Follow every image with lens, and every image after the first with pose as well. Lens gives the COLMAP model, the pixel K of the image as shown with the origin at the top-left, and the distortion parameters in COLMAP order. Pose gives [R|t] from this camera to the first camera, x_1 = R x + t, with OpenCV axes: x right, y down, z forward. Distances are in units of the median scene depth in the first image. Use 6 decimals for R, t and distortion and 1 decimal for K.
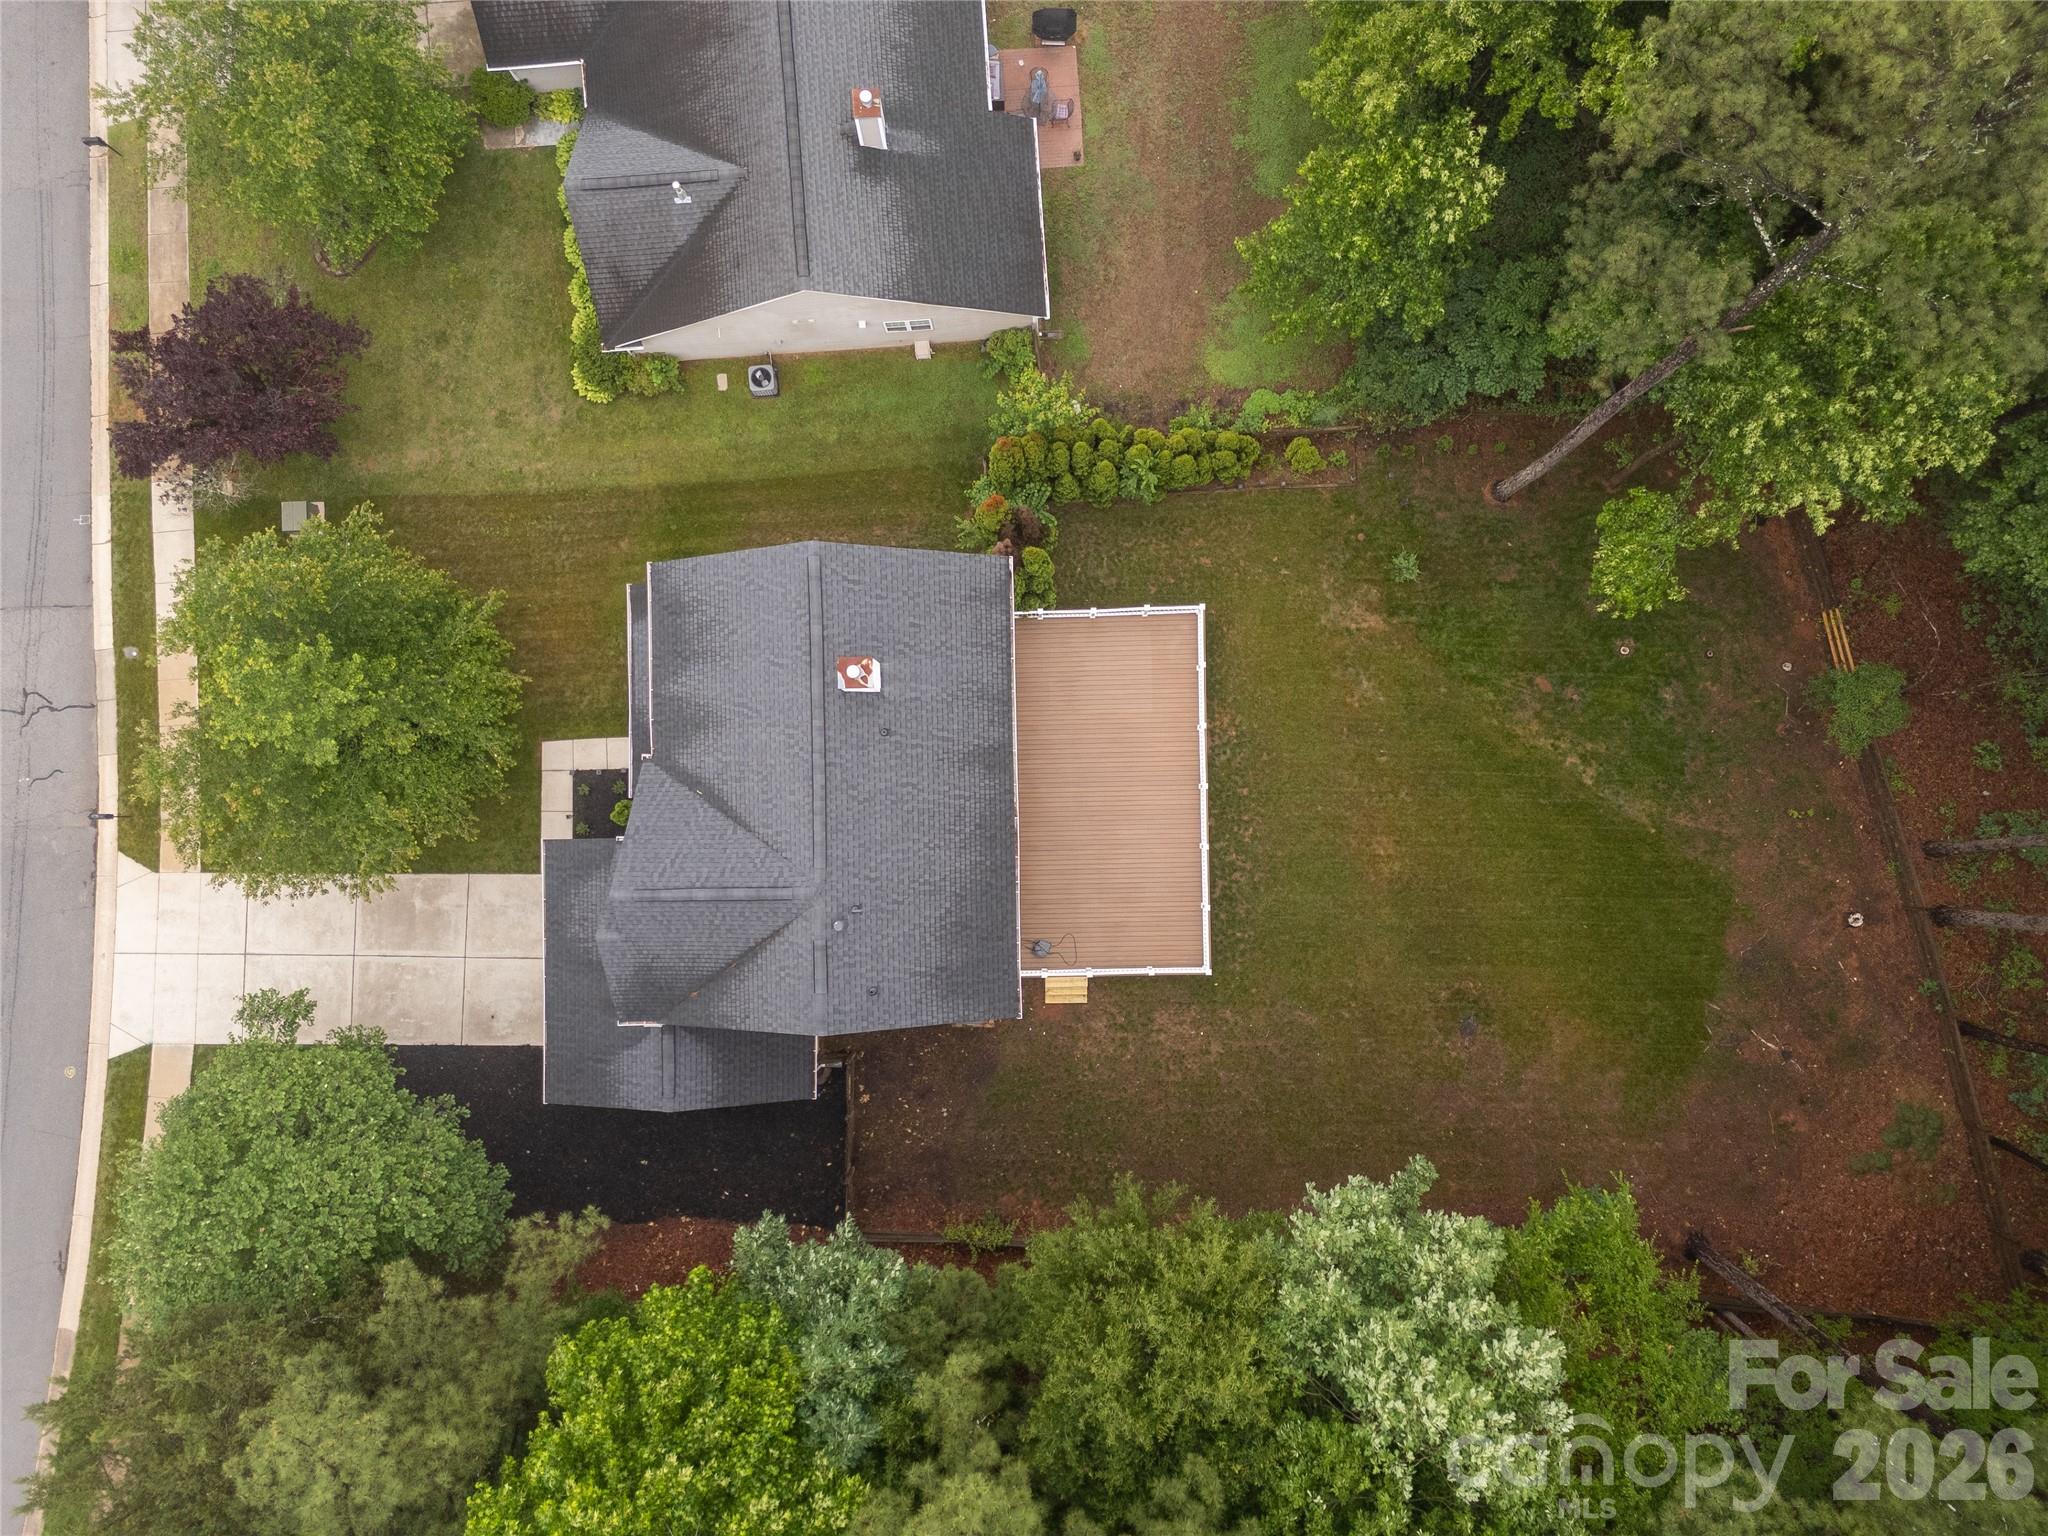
lens RADIAL K [[1435.7, 0, 1016.6], [0, 1435.7, 807.9], [0, 0, 1]] dist [0.074972, -0.056517]
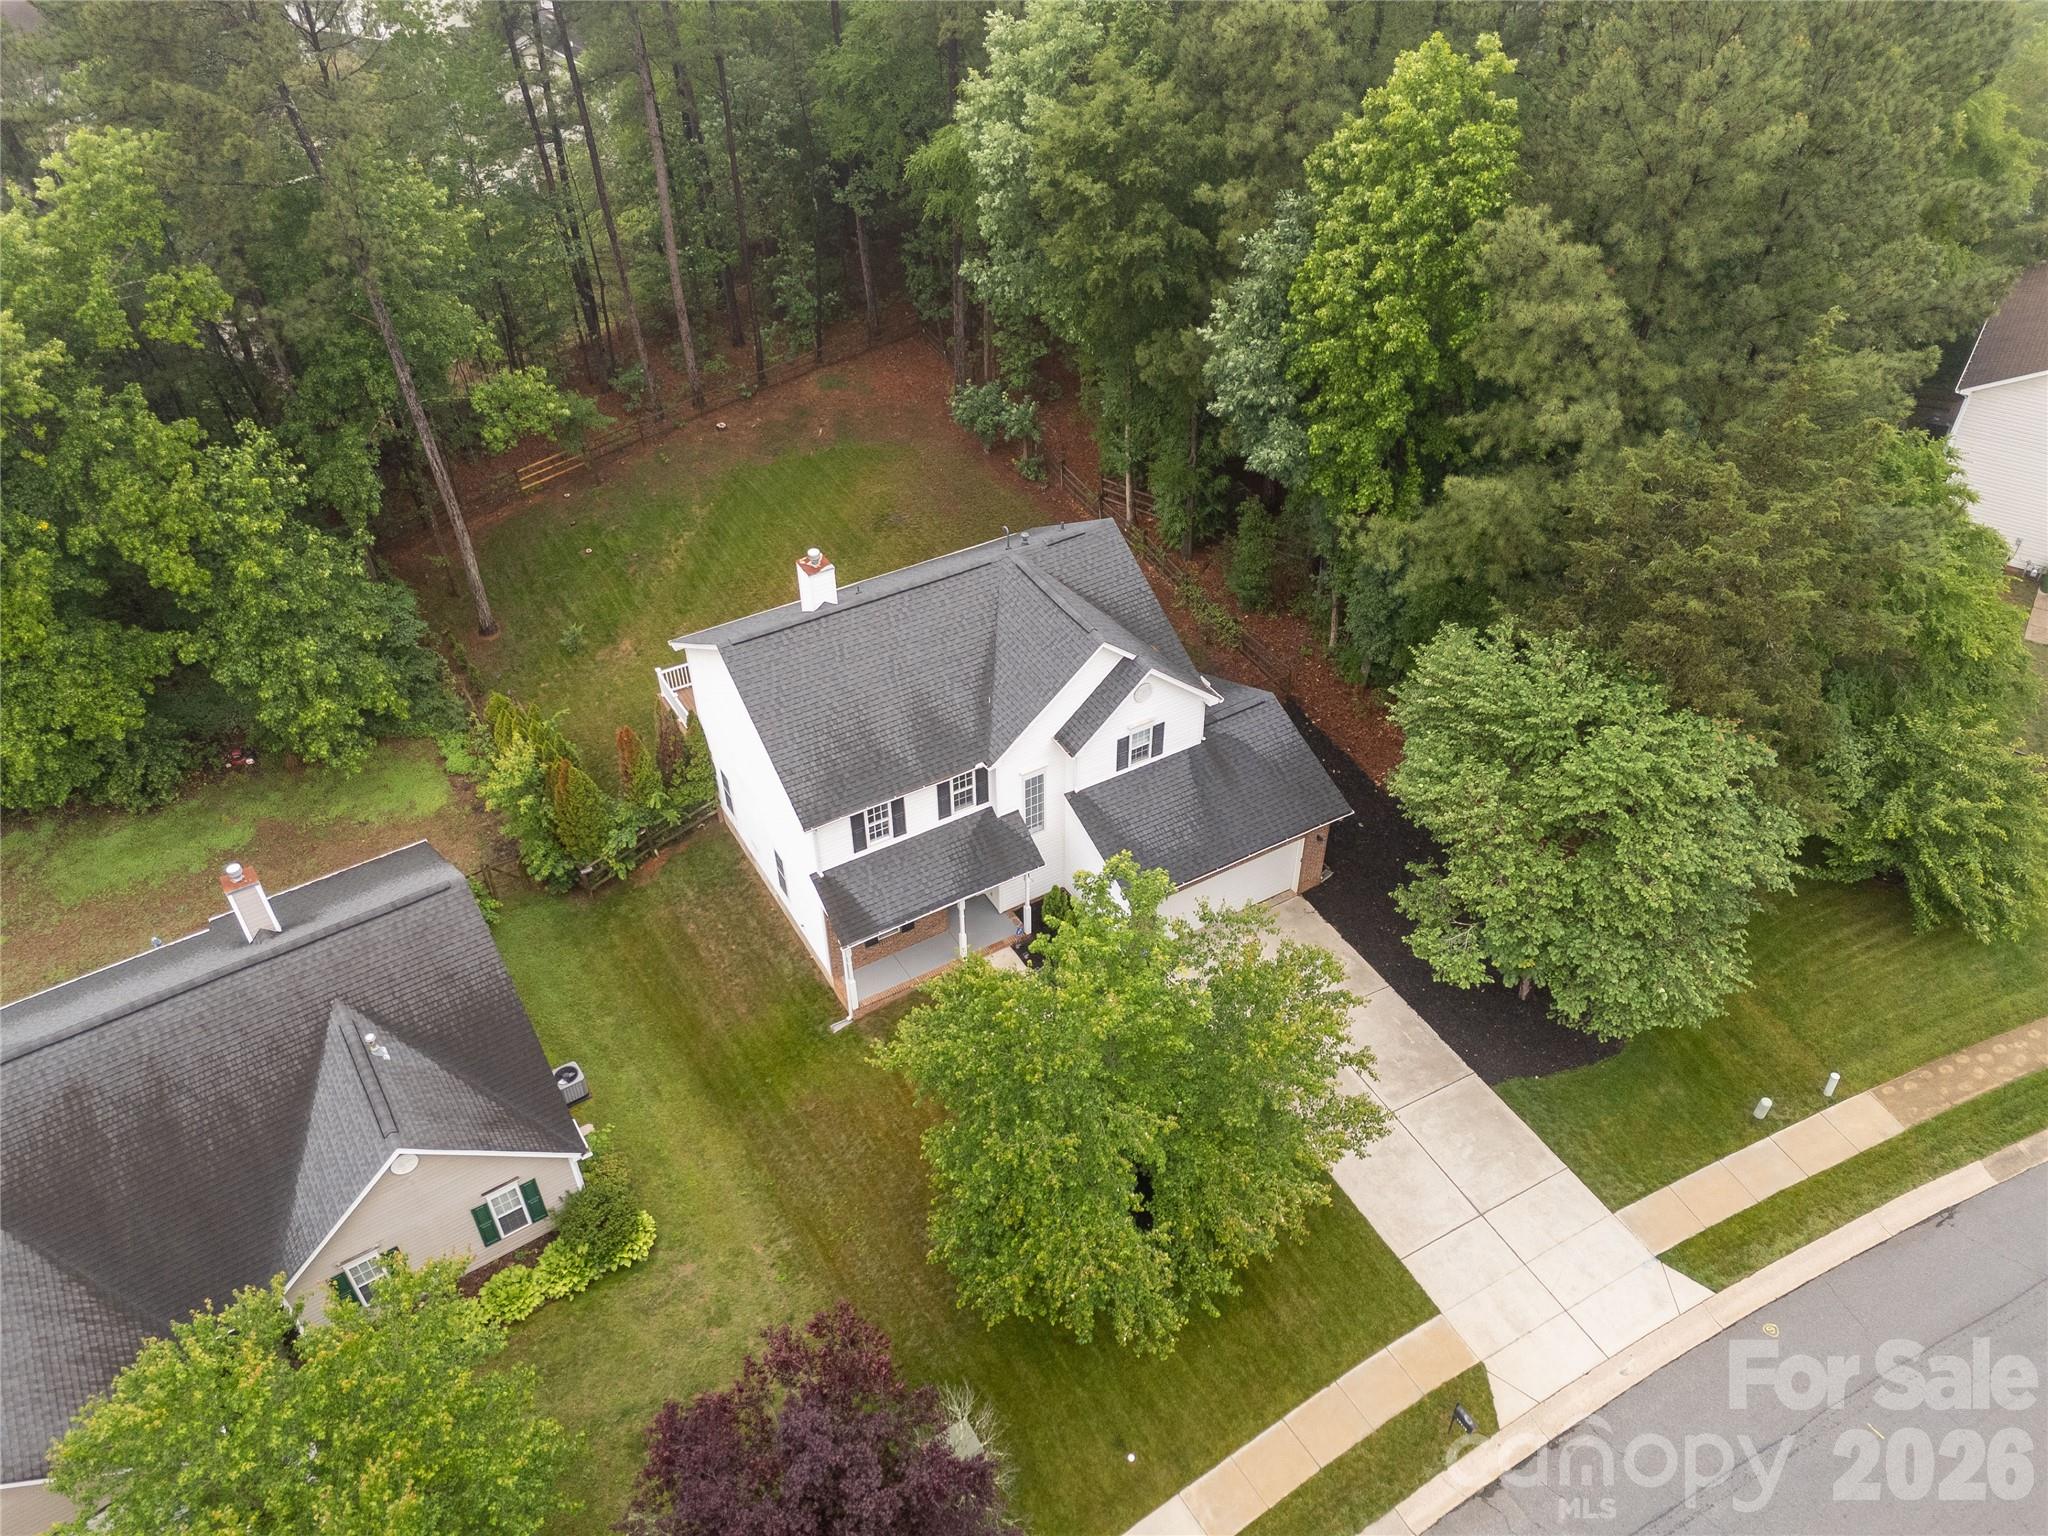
lens RADIAL K [[1435.7, 0, 1016.6], [0, 1435.7, 807.9], [0, 0, 1]] dist [0.074972, -0.056517]
pose [[-0.488786, -0.548356, 0.678524, -0.814423], [0.872347, -0.316069, 0.372975, -0.336809], [0.009937, 0.774213, 0.632847, 0.335896]]
